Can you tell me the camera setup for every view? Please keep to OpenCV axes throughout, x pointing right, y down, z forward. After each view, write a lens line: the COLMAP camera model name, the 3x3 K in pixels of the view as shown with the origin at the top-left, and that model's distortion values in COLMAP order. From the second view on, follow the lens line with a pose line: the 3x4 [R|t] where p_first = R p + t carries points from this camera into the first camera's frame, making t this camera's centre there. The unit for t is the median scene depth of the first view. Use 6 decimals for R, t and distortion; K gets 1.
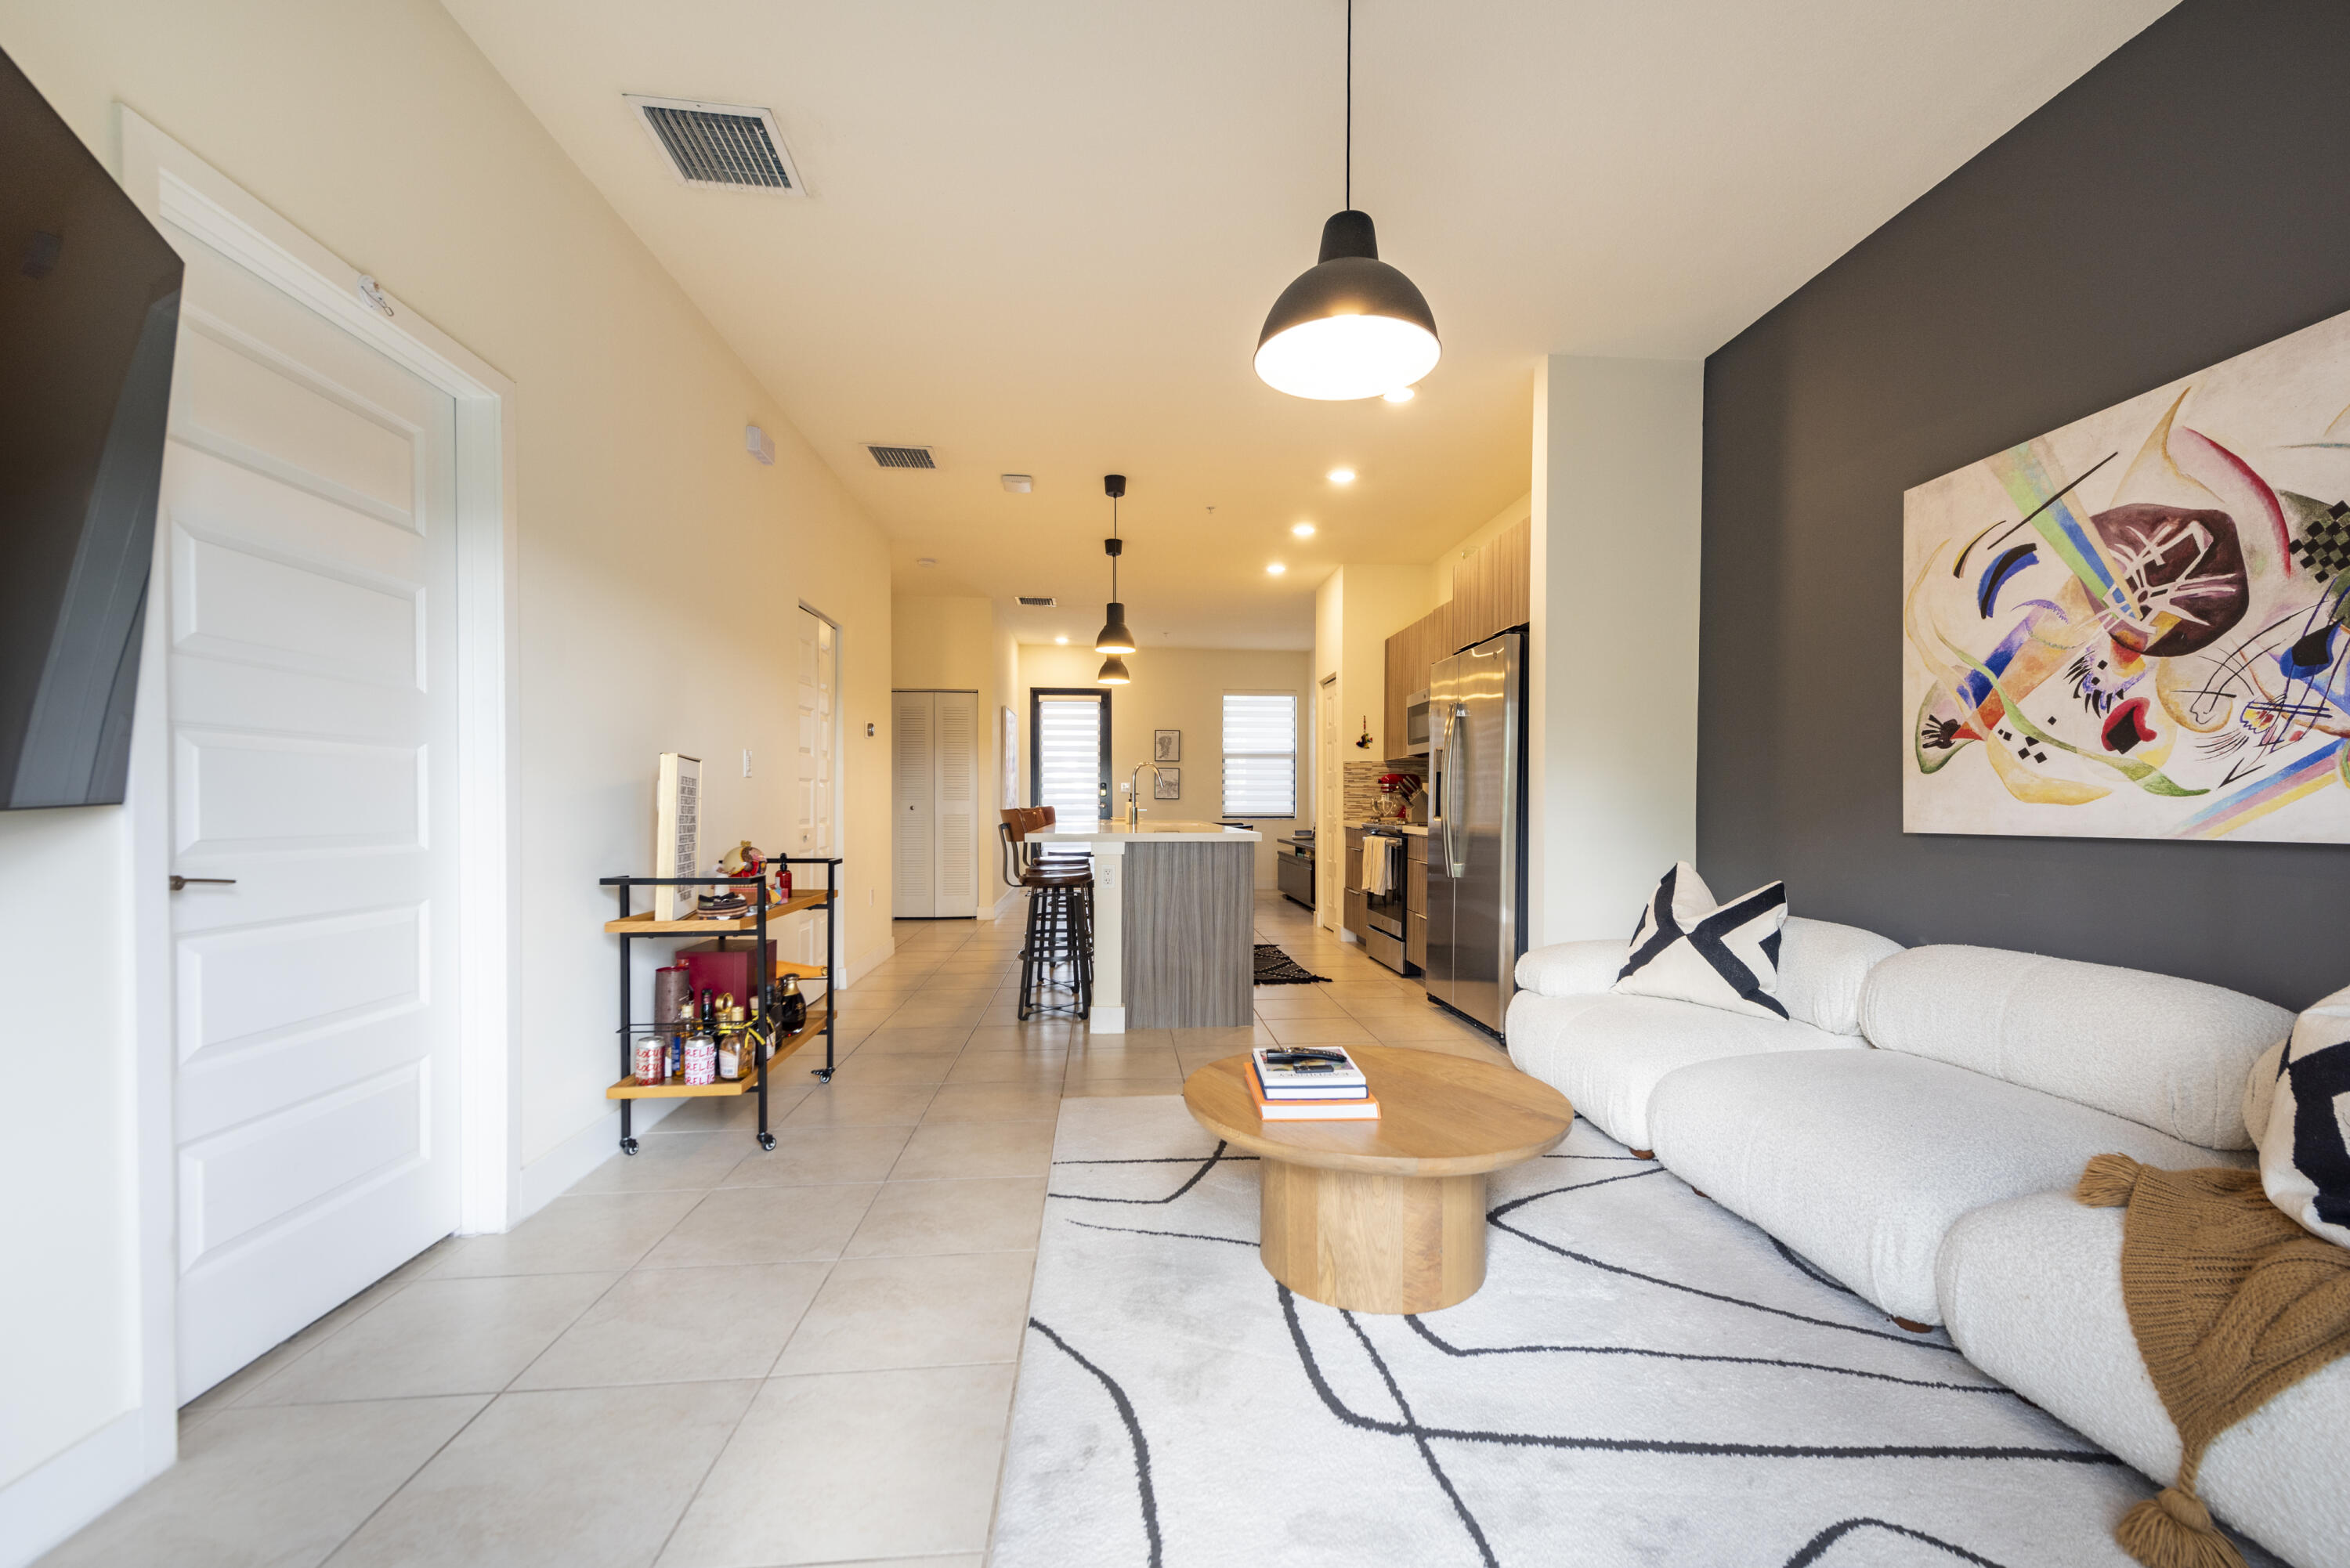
lens RADIAL K [[957.8, 0, 1175.8], [0, 957.8, 795.4], [0, 0, 1]] dist [0.015350, -0.004424]
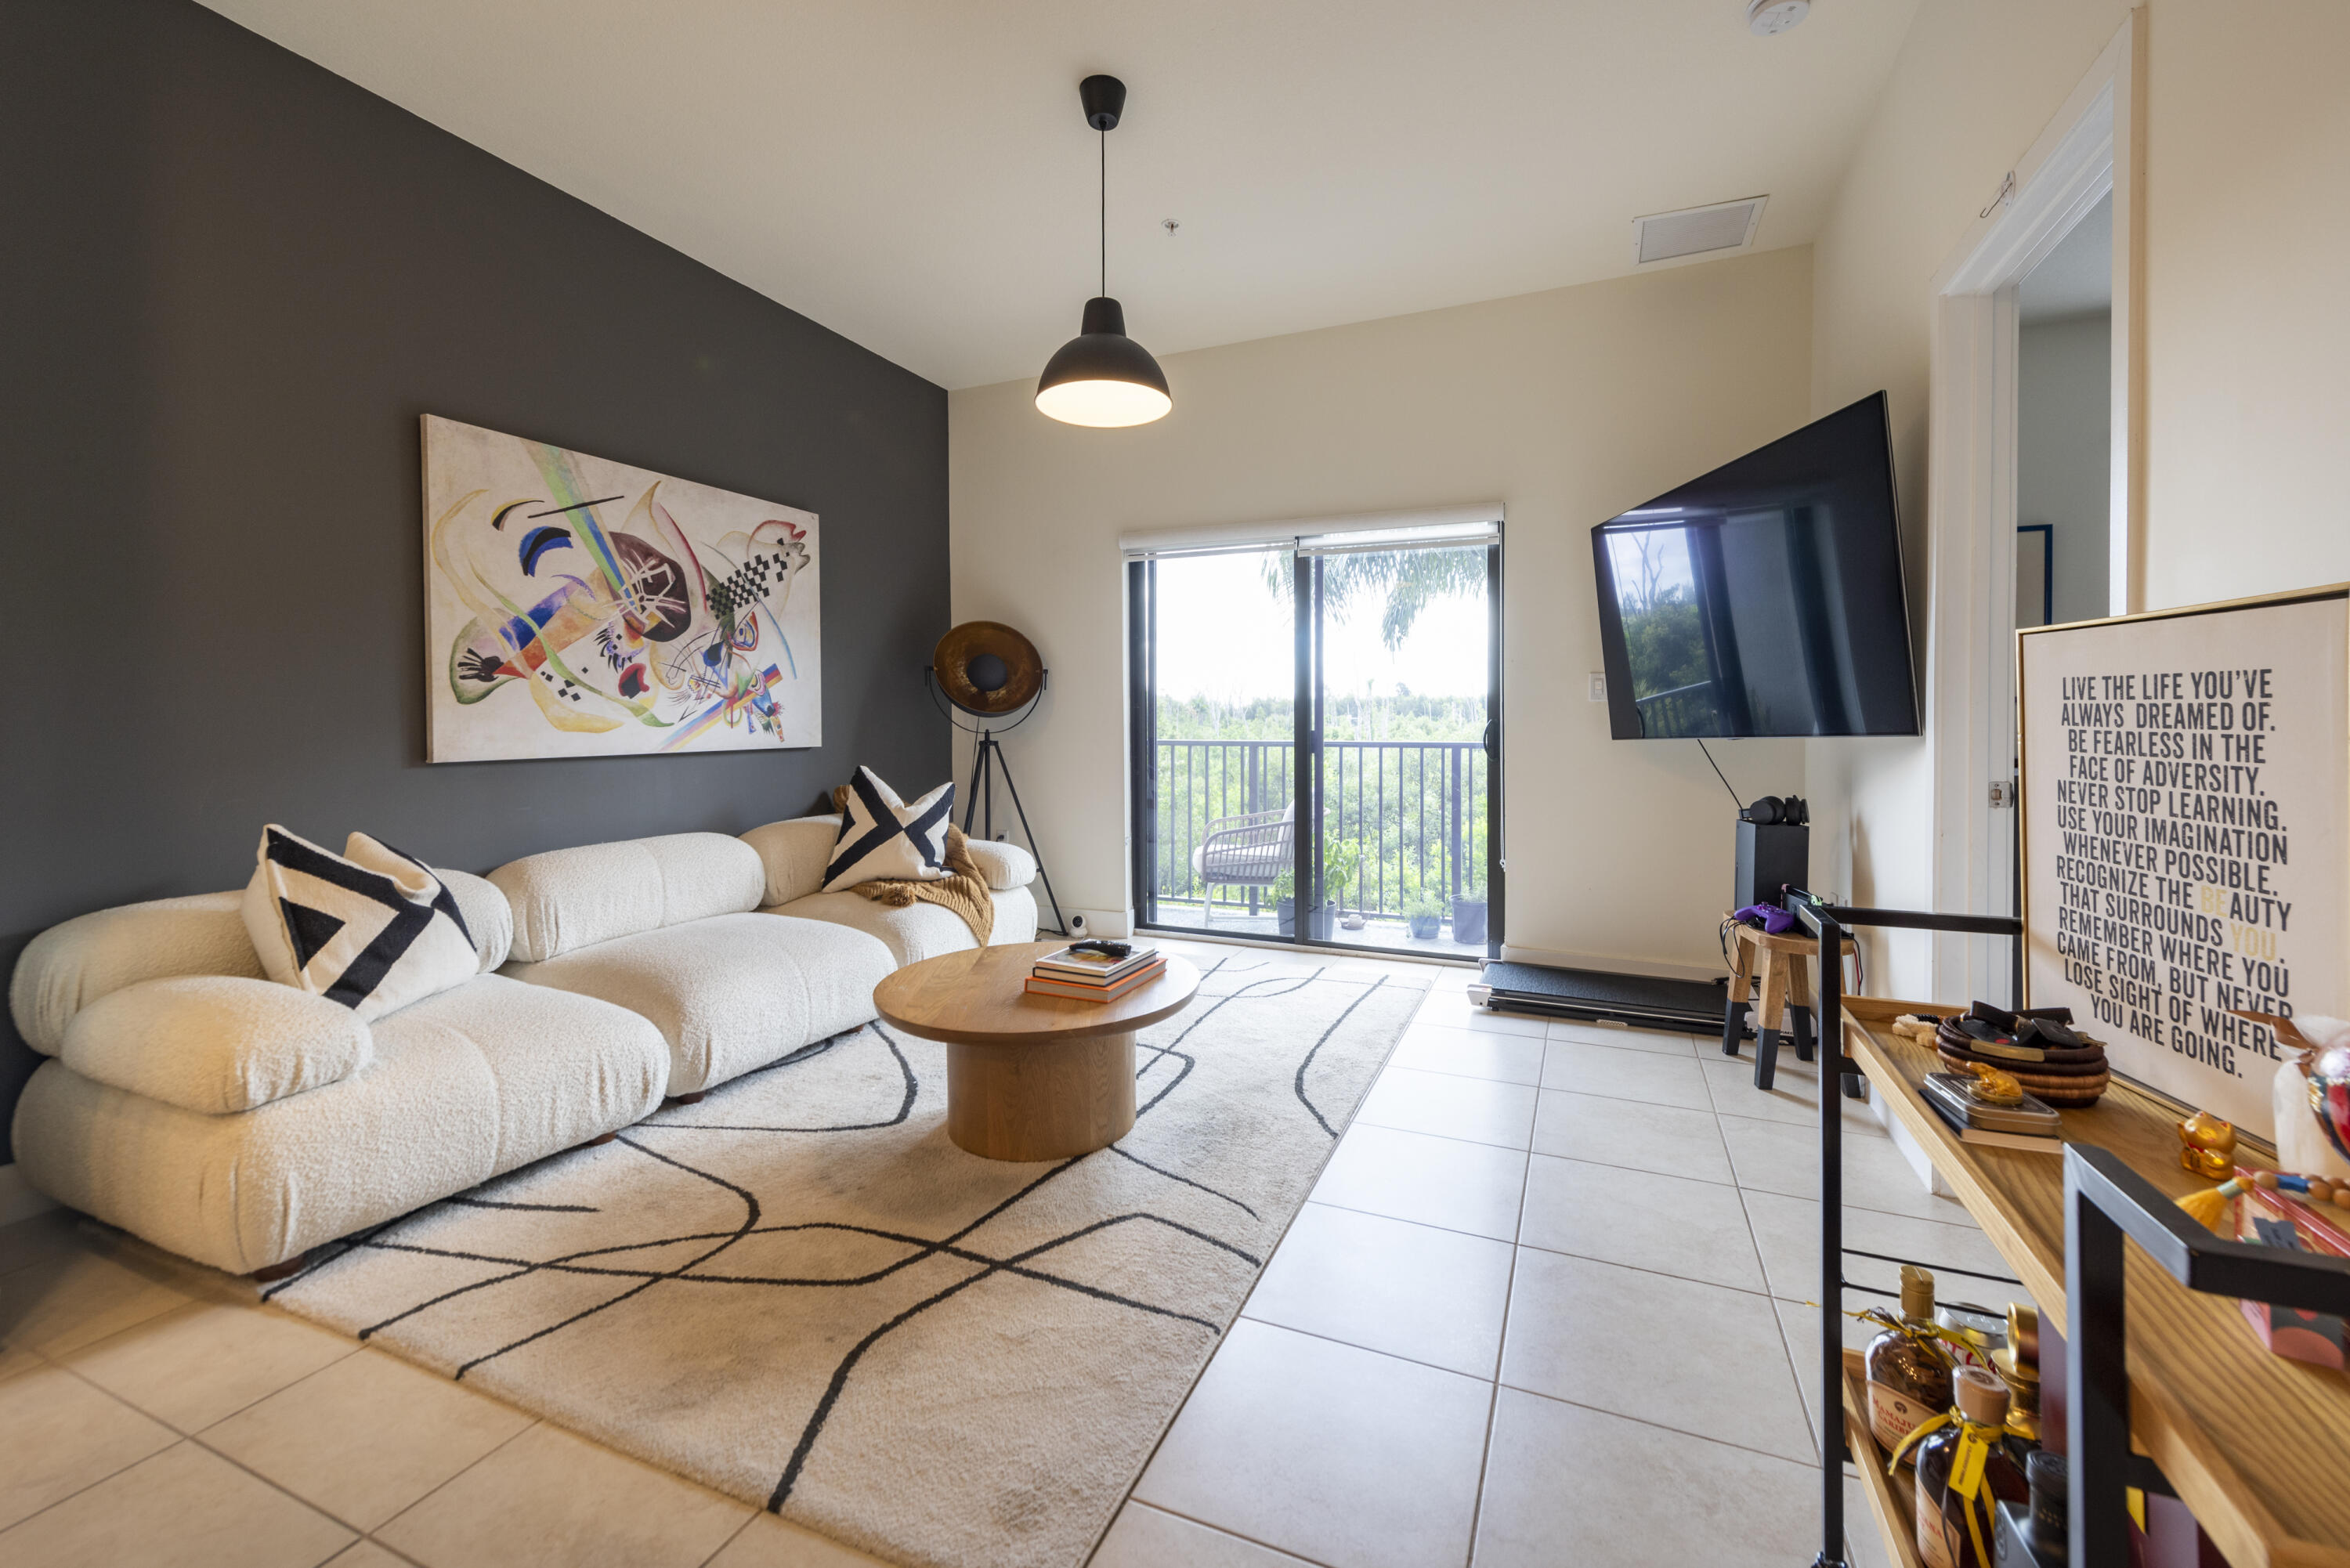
lens RADIAL K [[957.8, 0, 1188.5], [0, 957.8, 758.2], [0, 0, 1]] dist [0.015350, -0.004424]
pose [[-0.887282, -0.013649, 0.461026, -0.234933], [-0.001131, 0.999623, 0.027418, 0.003617], [-0.461226, 0.023806, -0.886963, 0.927483]]
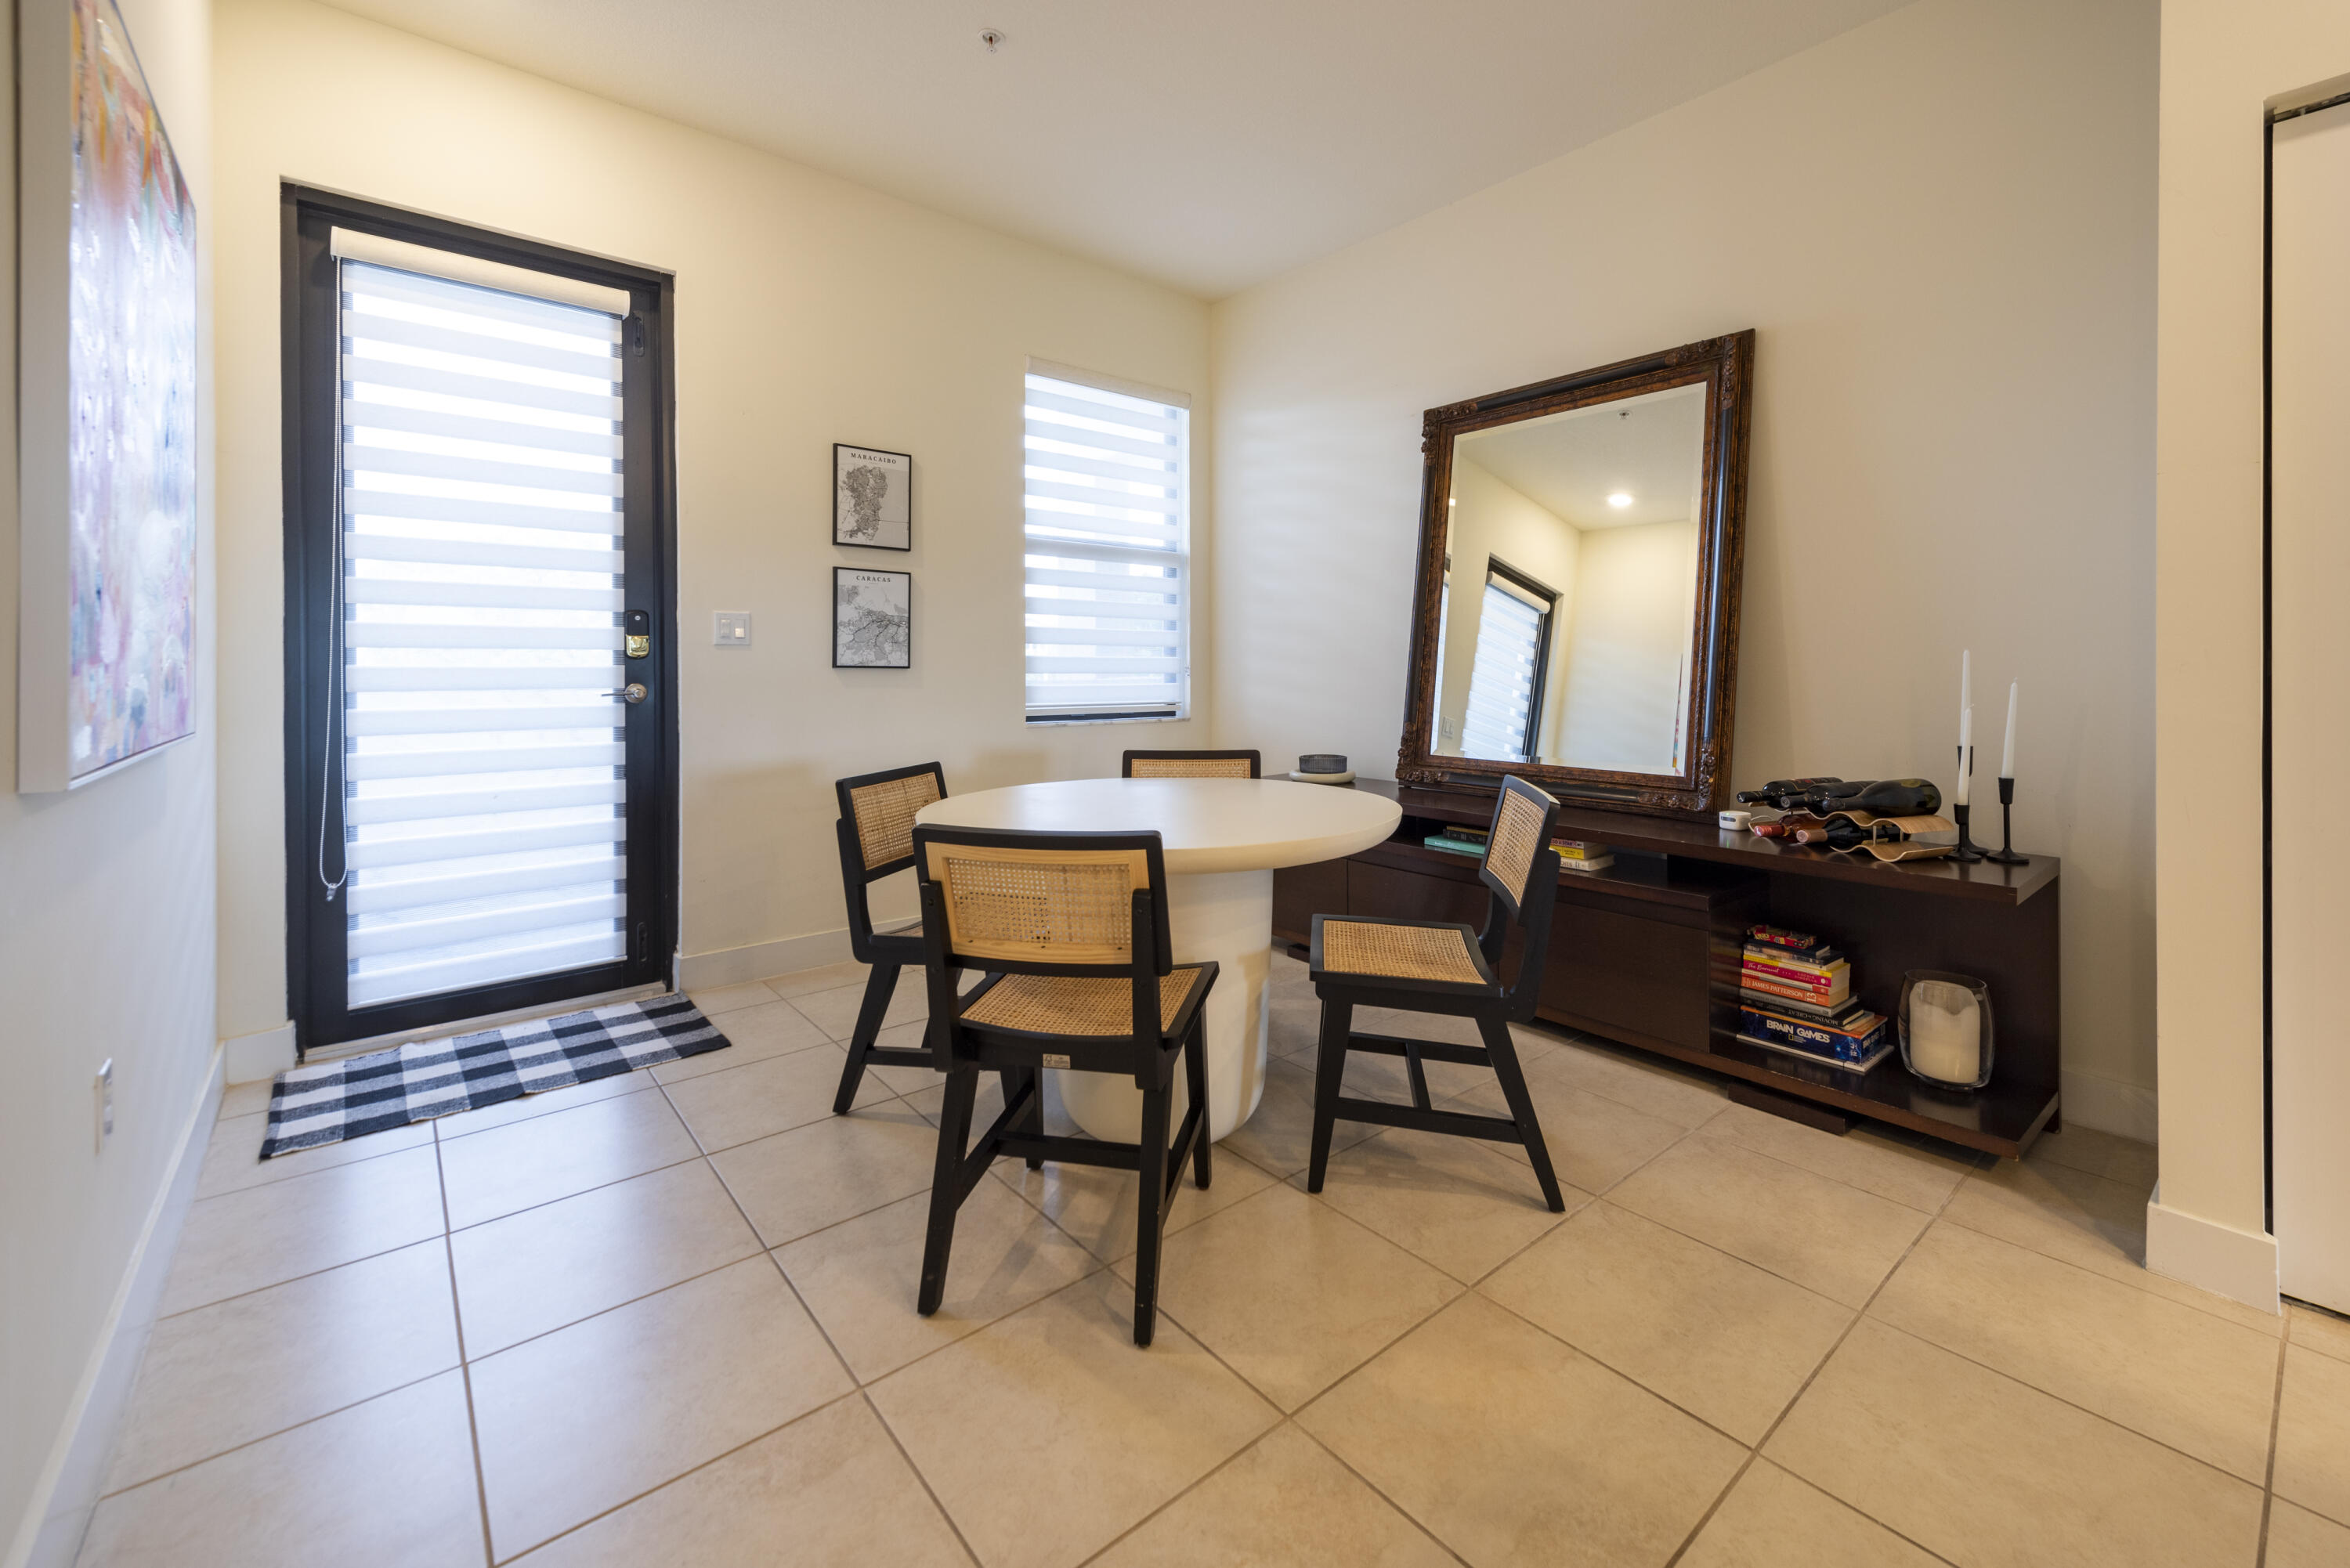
lens RADIAL K [[957.8, 0, 1164.9], [0, 957.8, 662.0], [0, 0, 1]] dist [0.015350, -0.004424]
pose [[0.824138, 0.005195, 0.566365, -0.254462], [-0.003345, 0.999985, -0.004305, 0.006895], [-0.566379, 0.001654, 0.824143, 1.614406]]
